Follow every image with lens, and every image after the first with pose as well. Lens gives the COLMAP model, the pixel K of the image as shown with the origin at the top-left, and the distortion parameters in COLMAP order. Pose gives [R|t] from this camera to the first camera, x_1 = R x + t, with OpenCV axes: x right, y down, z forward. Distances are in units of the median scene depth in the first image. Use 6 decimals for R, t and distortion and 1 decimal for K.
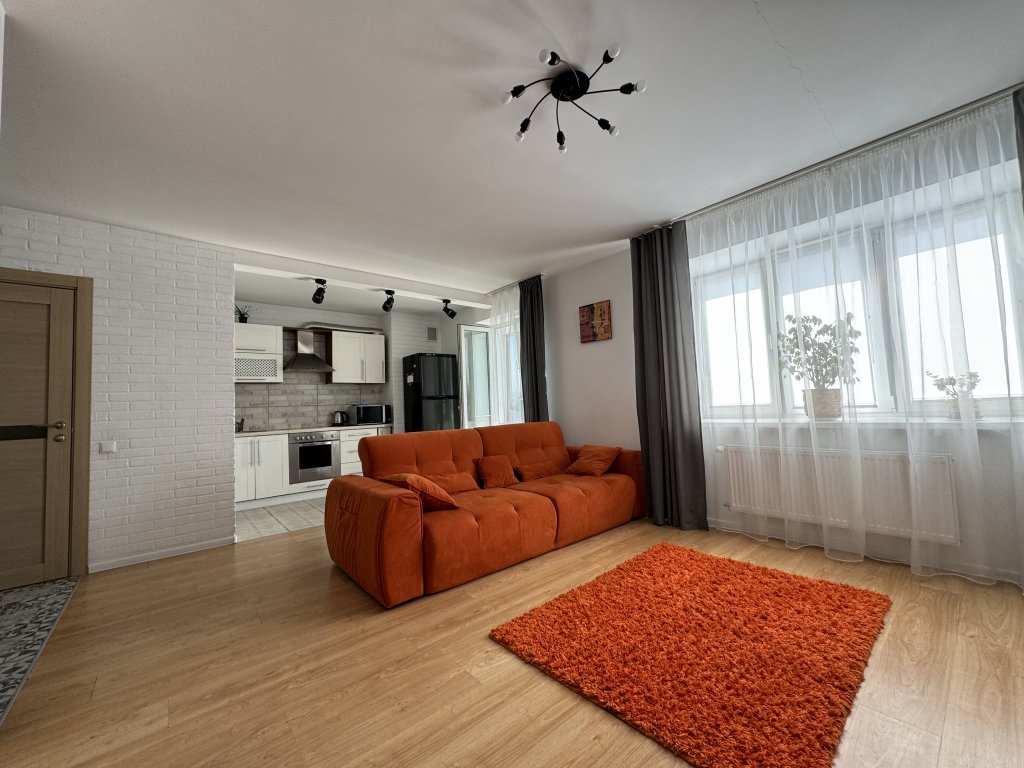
lens RADIAL K [[407.8, 0, 512.4], [0, 407.8, 382.7], [0, 0, 1]] dist [-0.001167, 0.000176]
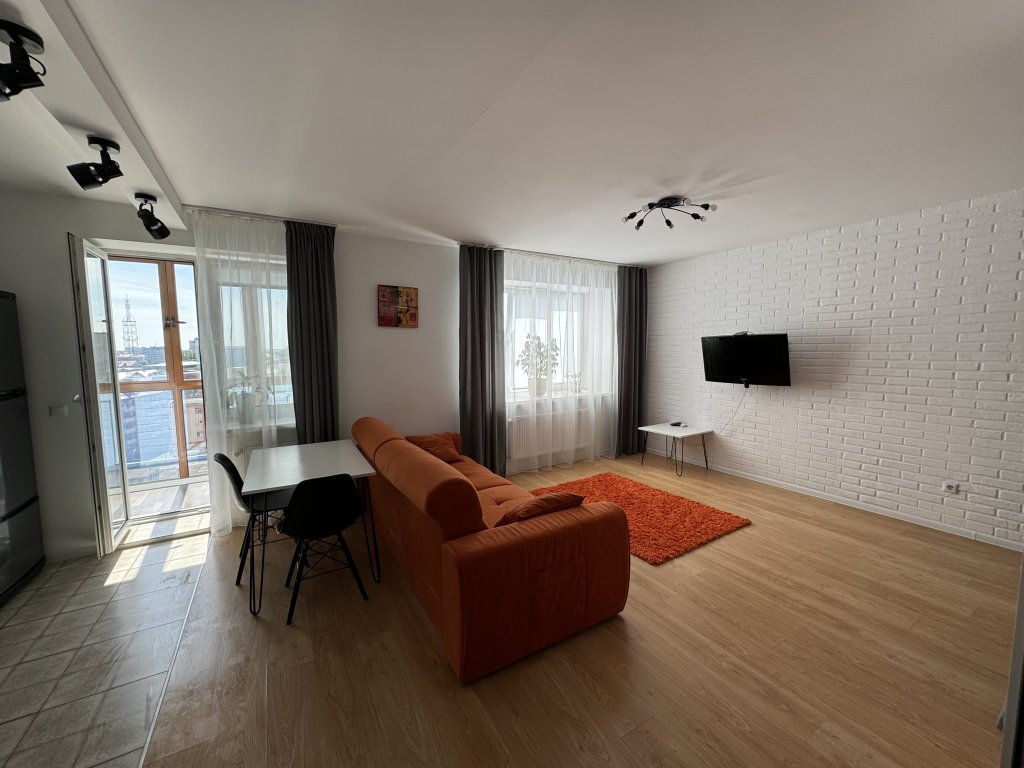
lens RADIAL K [[407.8, 0, 511.1], [0, 407.8, 382.5], [0, 0, 1]] dist [-0.001167, 0.000176]
pose [[0.162287, -0.044219, 0.985752, -1.171621], [-0.056810, 0.996920, 0.054073, -0.067107], [-0.985107, -0.064776, 0.159275, 0.988375]]
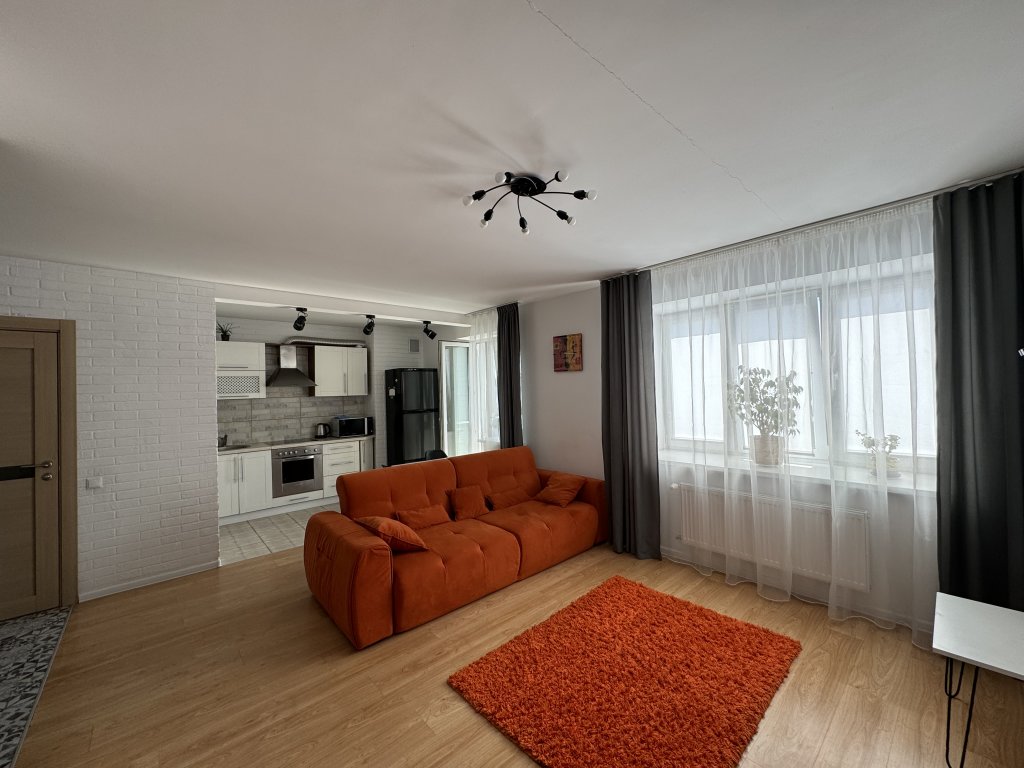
lens RADIAL K [[407.8, 0, 512.7], [0, 407.8, 382.2], [0, 0, 1]] dist [-0.001167, 0.000176]
pose [[0.999516, 0.016726, 0.026234, 0.060537], [-0.017816, 0.998964, 0.041883, -0.195111], [-0.025507, -0.042330, 0.998778, -0.075202]]
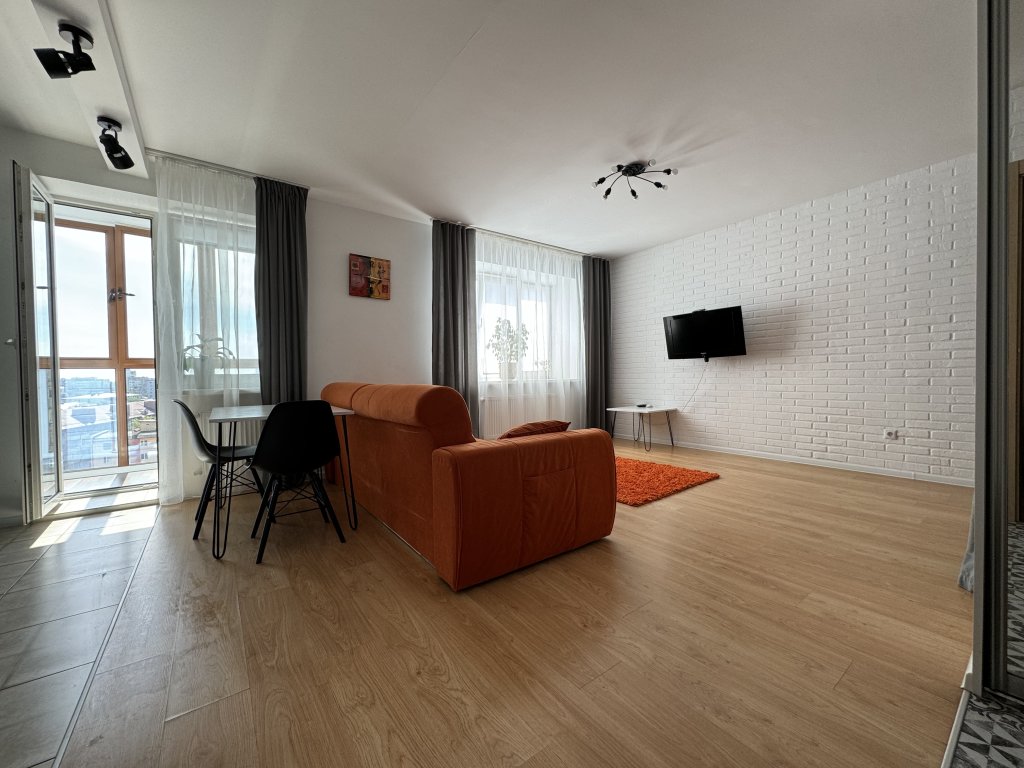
lens RADIAL K [[407.8, 0, 511.4], [0, 407.8, 382.9], [0, 0, 1]] dist [-0.001167, 0.000176]
pose [[0.062632, 0.024721, 0.997730, -1.189453], [-0.046826, 0.998665, -0.021804, 0.165764], [-0.996938, -0.045354, 0.063706, 1.032357]]
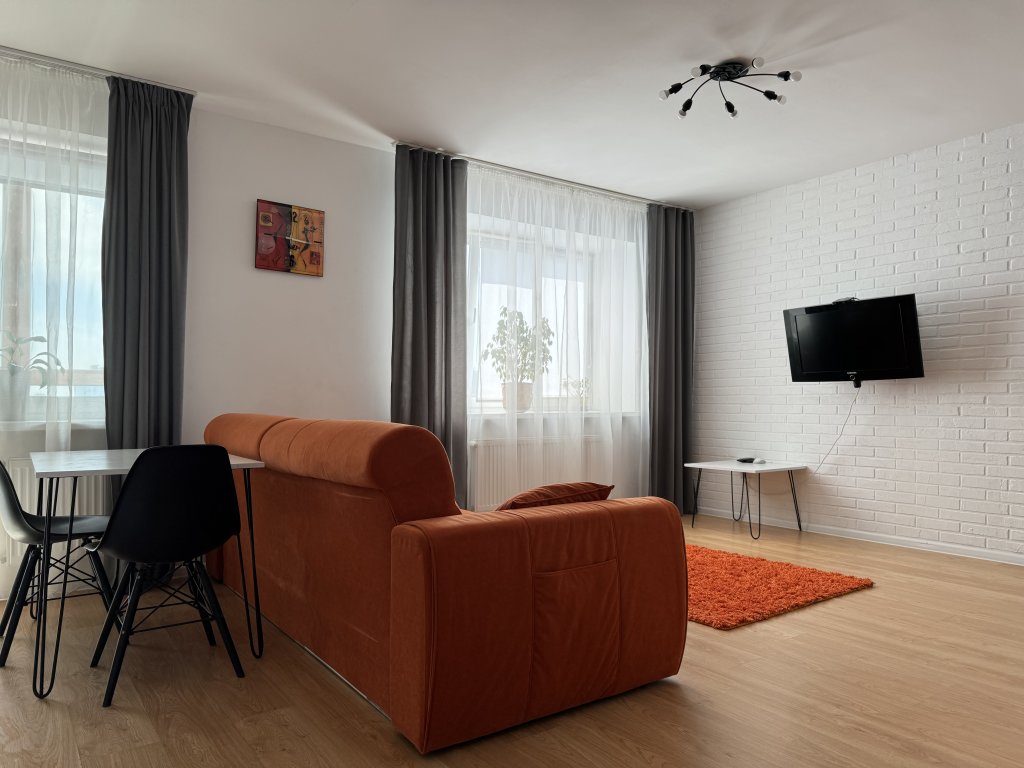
lens RADIAL K [[722.5, 0, 515.5], [0, 722.5, 391.2], [0, 0, 1]] dist [0.045401, -0.053515]
pose [[0.077513, 0.057314, 0.995343, -1.282762], [-0.063978, 0.996574, -0.052403, 0.157642], [-0.994936, -0.059619, 0.080914, 1.017078]]
